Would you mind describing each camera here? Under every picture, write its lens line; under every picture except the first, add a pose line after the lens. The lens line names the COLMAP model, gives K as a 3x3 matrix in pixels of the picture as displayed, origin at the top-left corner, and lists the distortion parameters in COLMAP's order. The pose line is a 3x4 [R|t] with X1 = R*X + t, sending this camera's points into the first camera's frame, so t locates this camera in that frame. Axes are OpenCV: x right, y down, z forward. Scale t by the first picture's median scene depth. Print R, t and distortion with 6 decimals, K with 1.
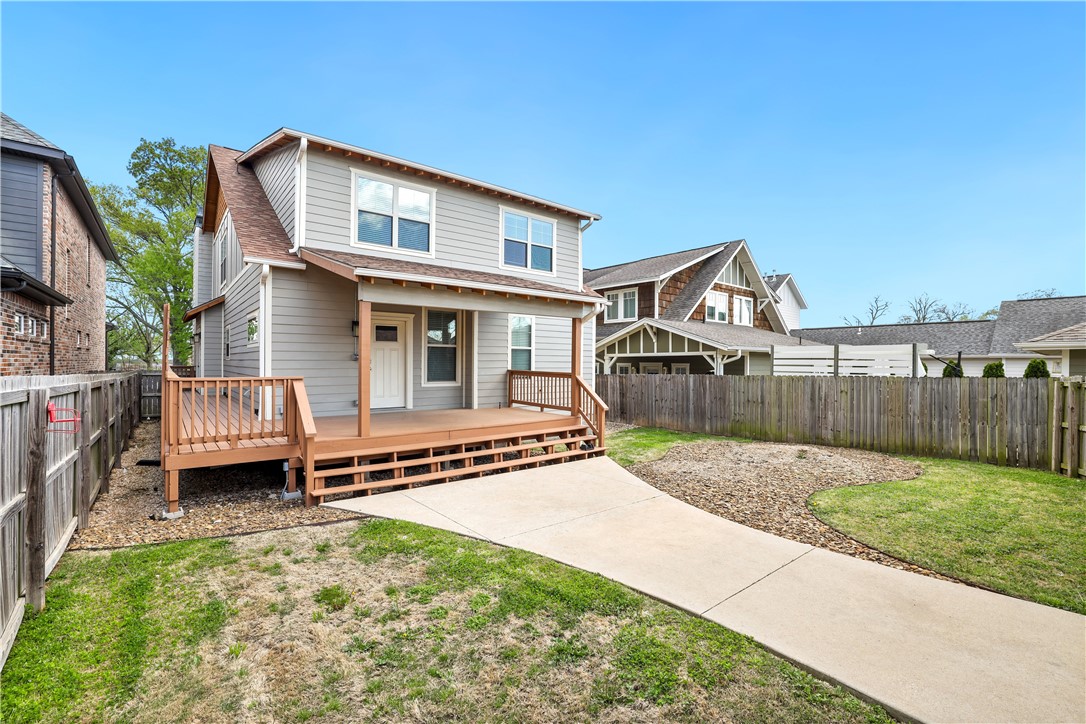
lens RADIAL K [[456.0, 0, 543.0], [0, 456.0, 362.0], [0, 0, 1]] dist [-0.000457, -0.000013]
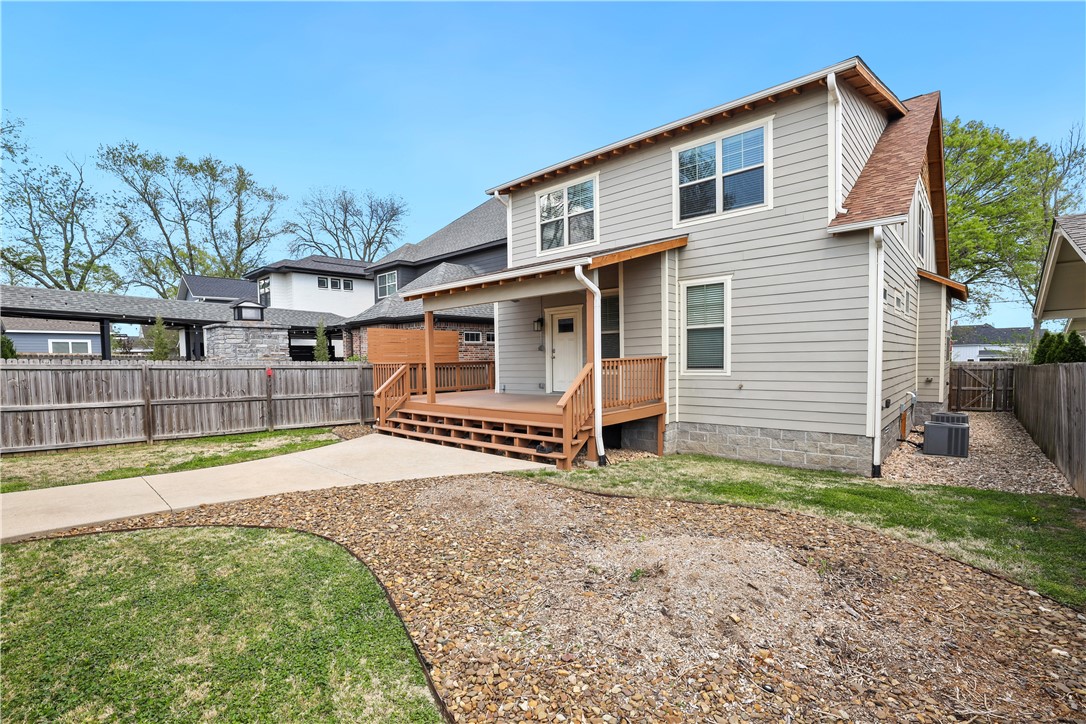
lens RADIAL K [[487.7, 0, 539.3], [0, 487.7, 382.8], [0, 0, 1]] dist [-0.000574, -0.000015]
pose [[0.182015, 0.038803, -0.982530, 0.713471], [0.019629, 0.998879, 0.043085, 0.021605], [0.983100, -0.027129, 0.181049, 0.617676]]
